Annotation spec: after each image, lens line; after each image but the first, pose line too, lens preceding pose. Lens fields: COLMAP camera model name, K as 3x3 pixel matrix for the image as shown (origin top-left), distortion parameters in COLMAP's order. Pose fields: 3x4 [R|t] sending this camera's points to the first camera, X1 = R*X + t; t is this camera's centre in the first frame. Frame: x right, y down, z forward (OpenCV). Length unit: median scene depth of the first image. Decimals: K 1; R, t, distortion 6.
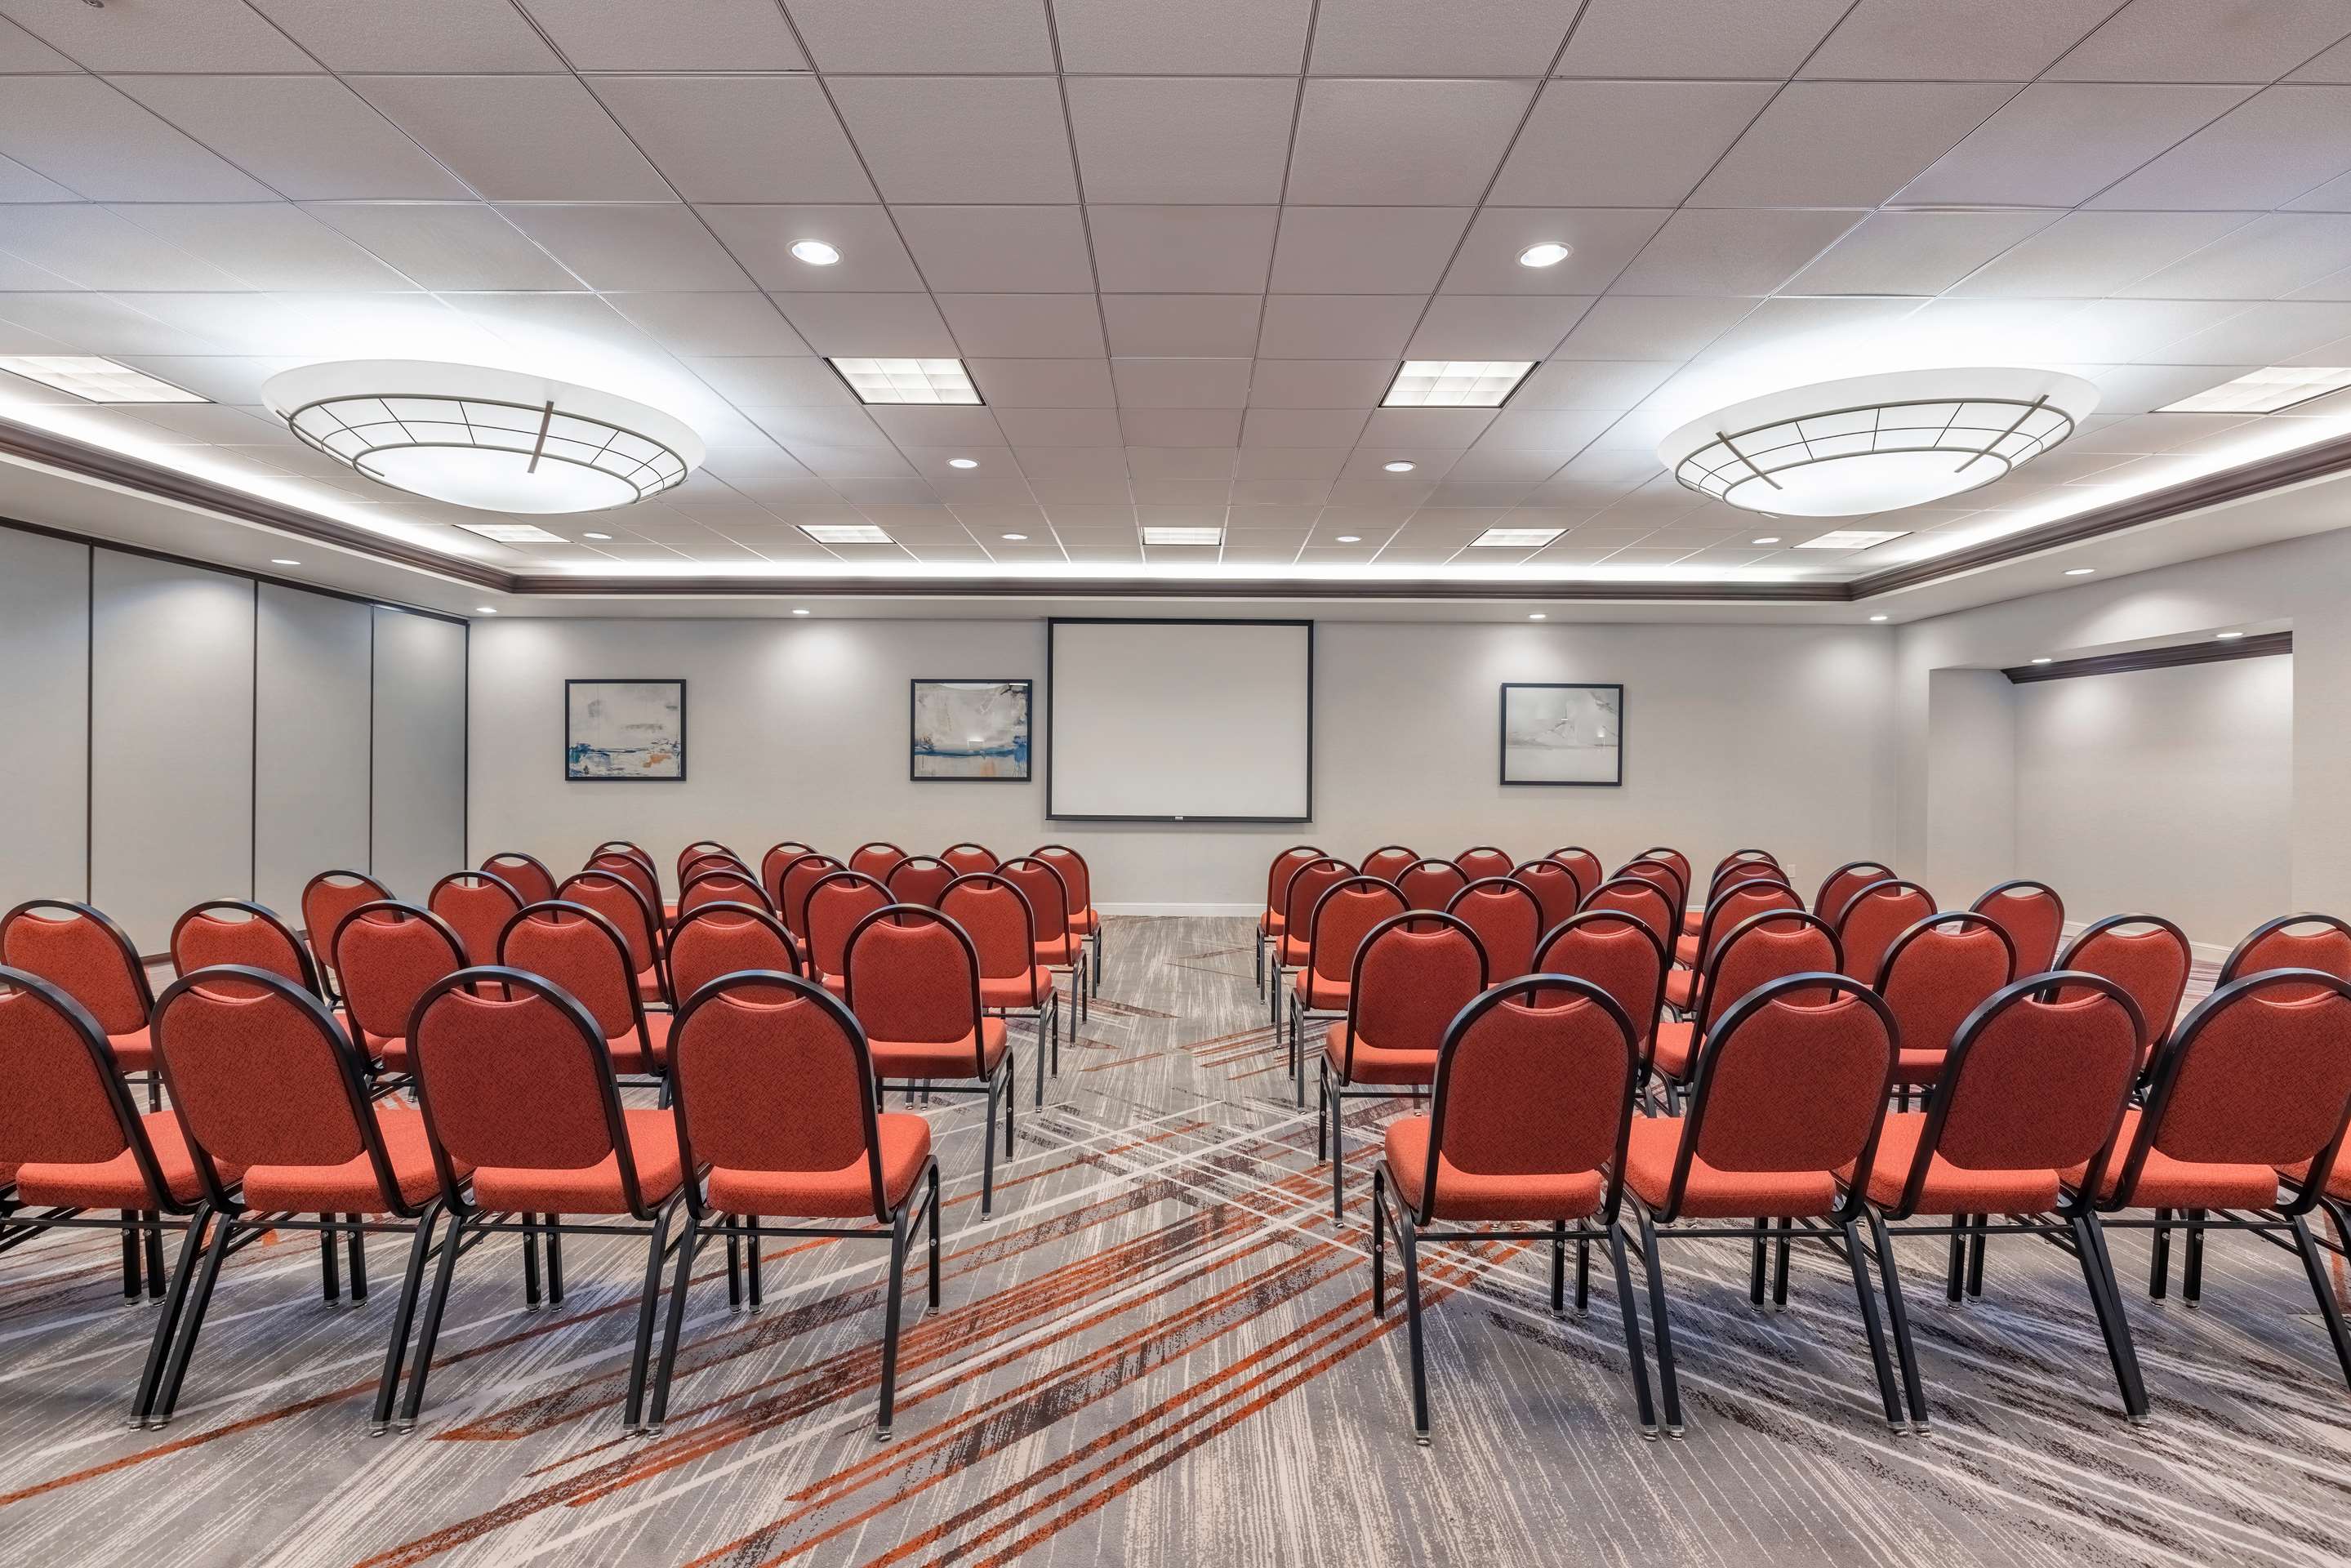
lens RADIAL K [[1114.2, 0, 1179.8], [0, 1114.2, 793.7], [0, 0, 1]] dist [0.014972, 0.003626]
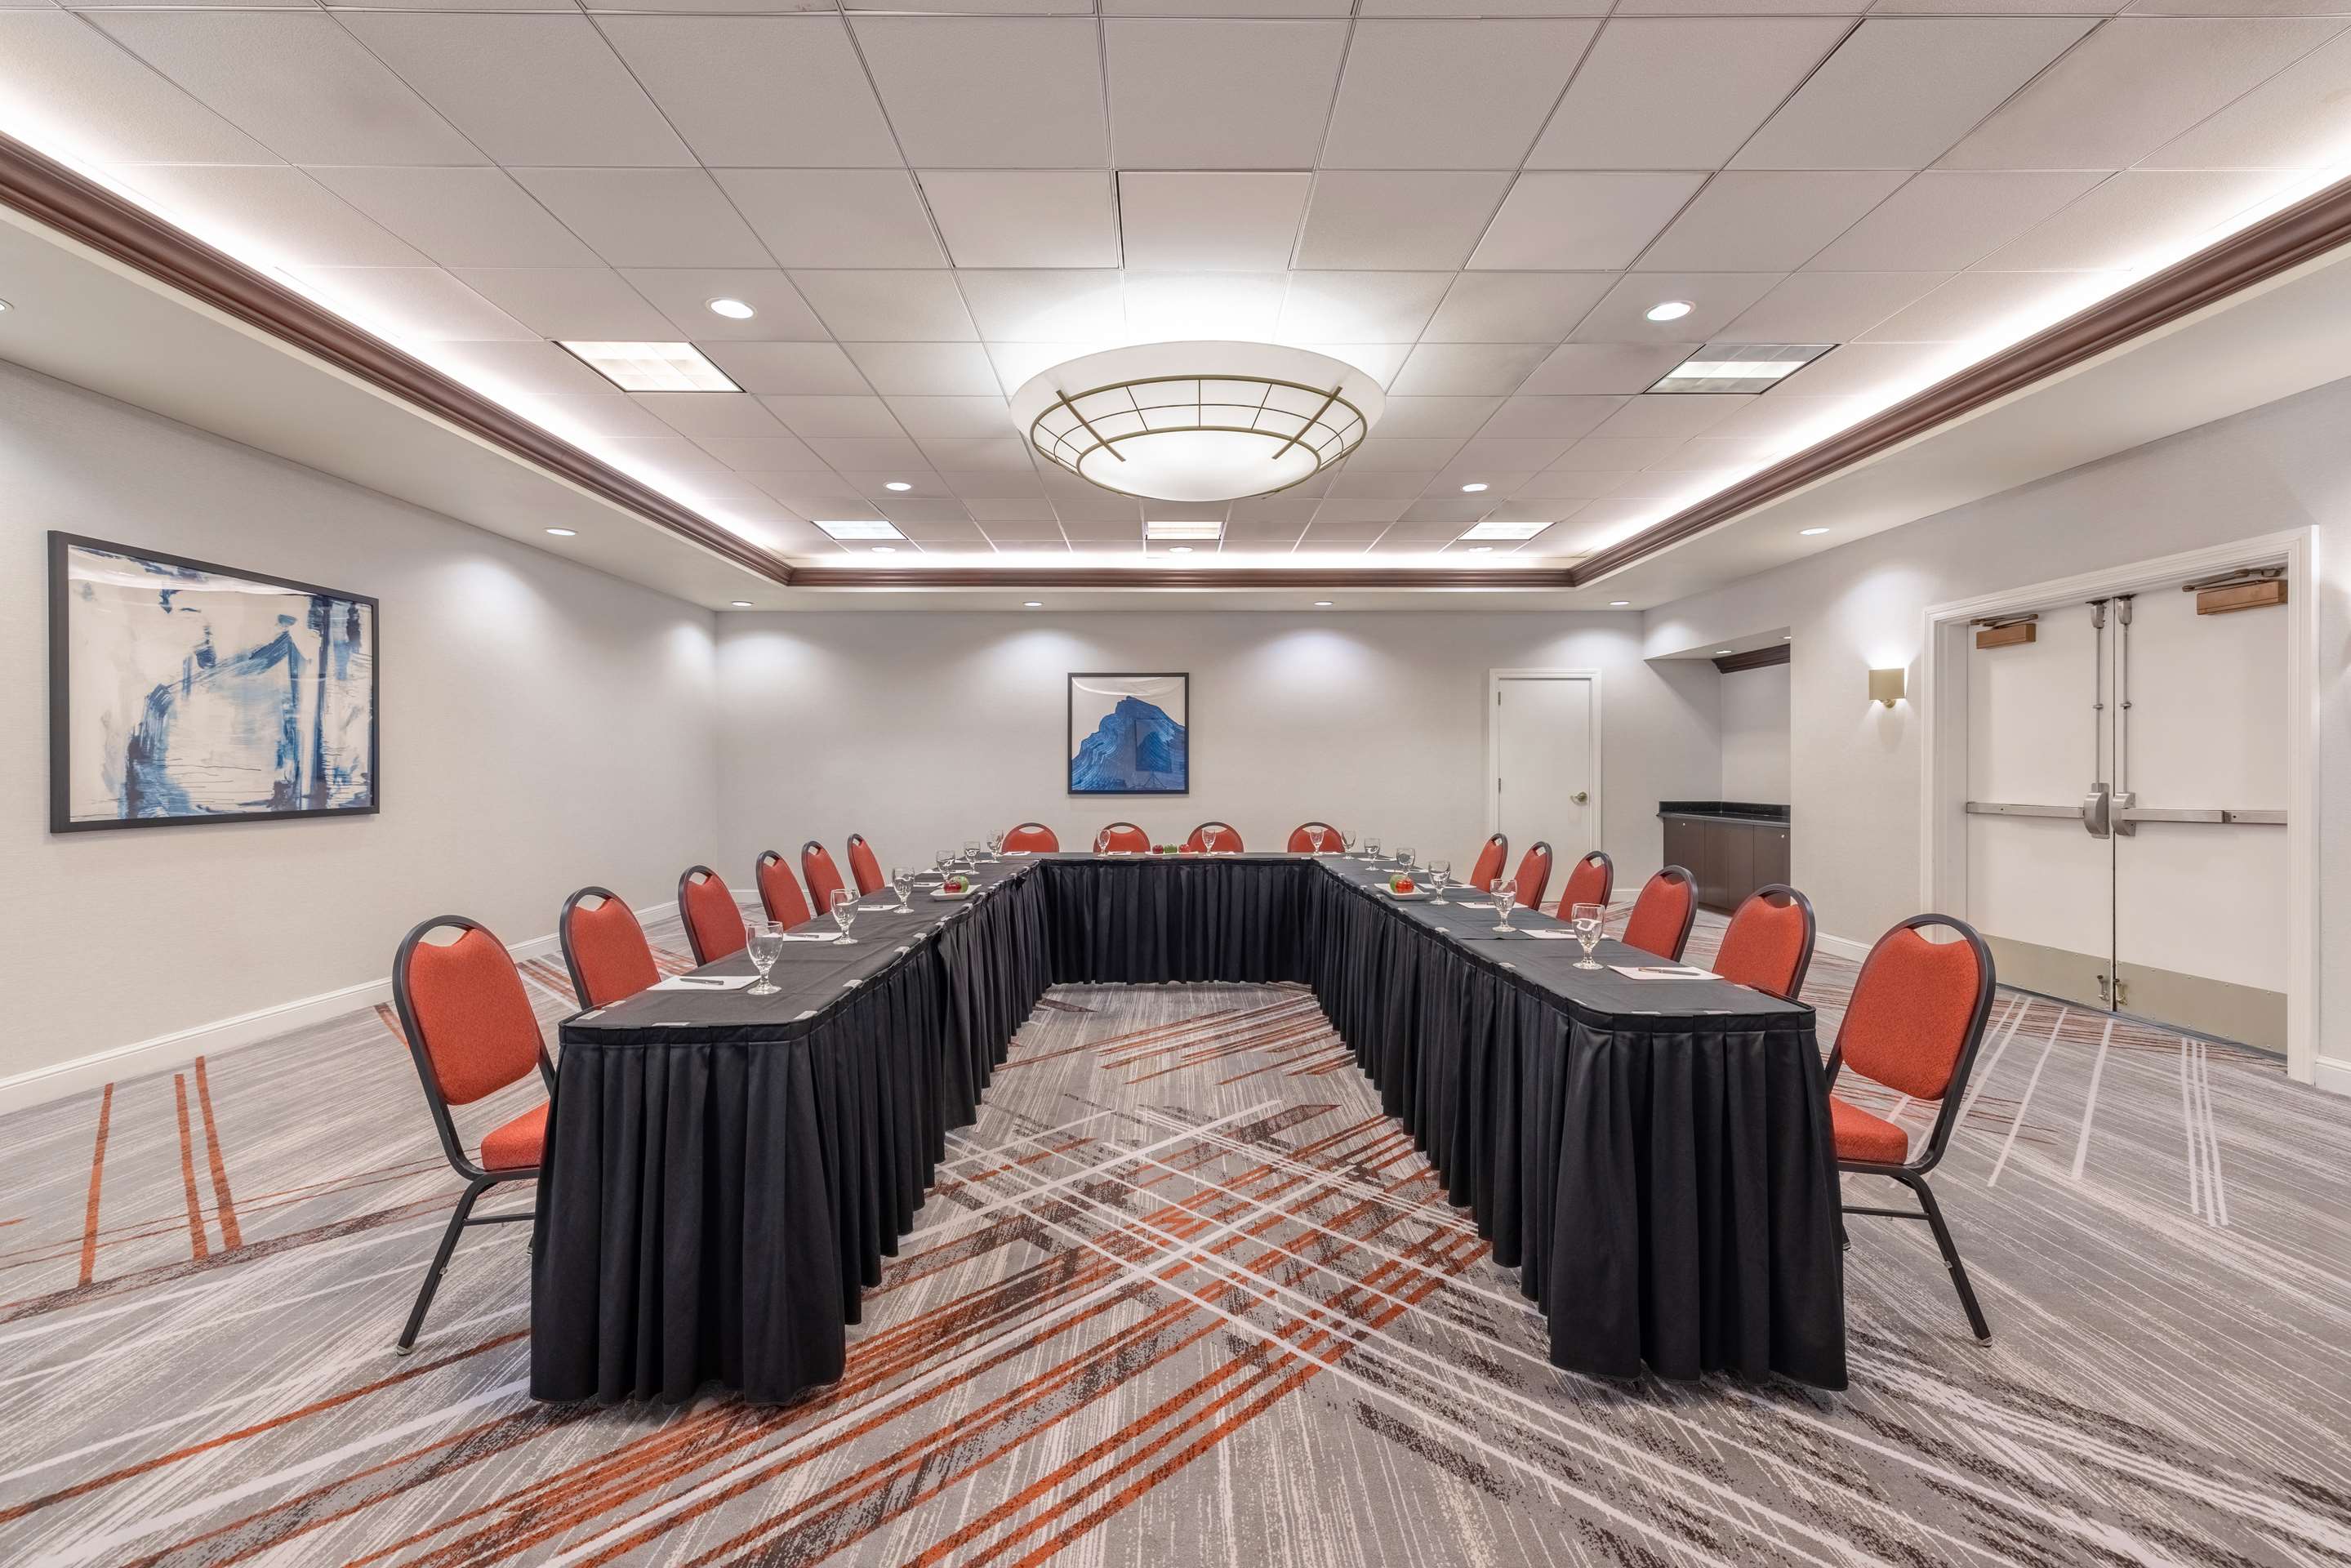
lens RADIAL K [[969.4, 0, 1169.3], [0, 969.4, 785.2], [0, 0, 1]] dist [0.000168, -0.001103]
pose [[0.999613, -0.013437, -0.024349, 0.147516], [0.013562, 0.999896, 0.004956, -0.003570], [0.024279, -0.005284, 0.999691, 0.253288]]
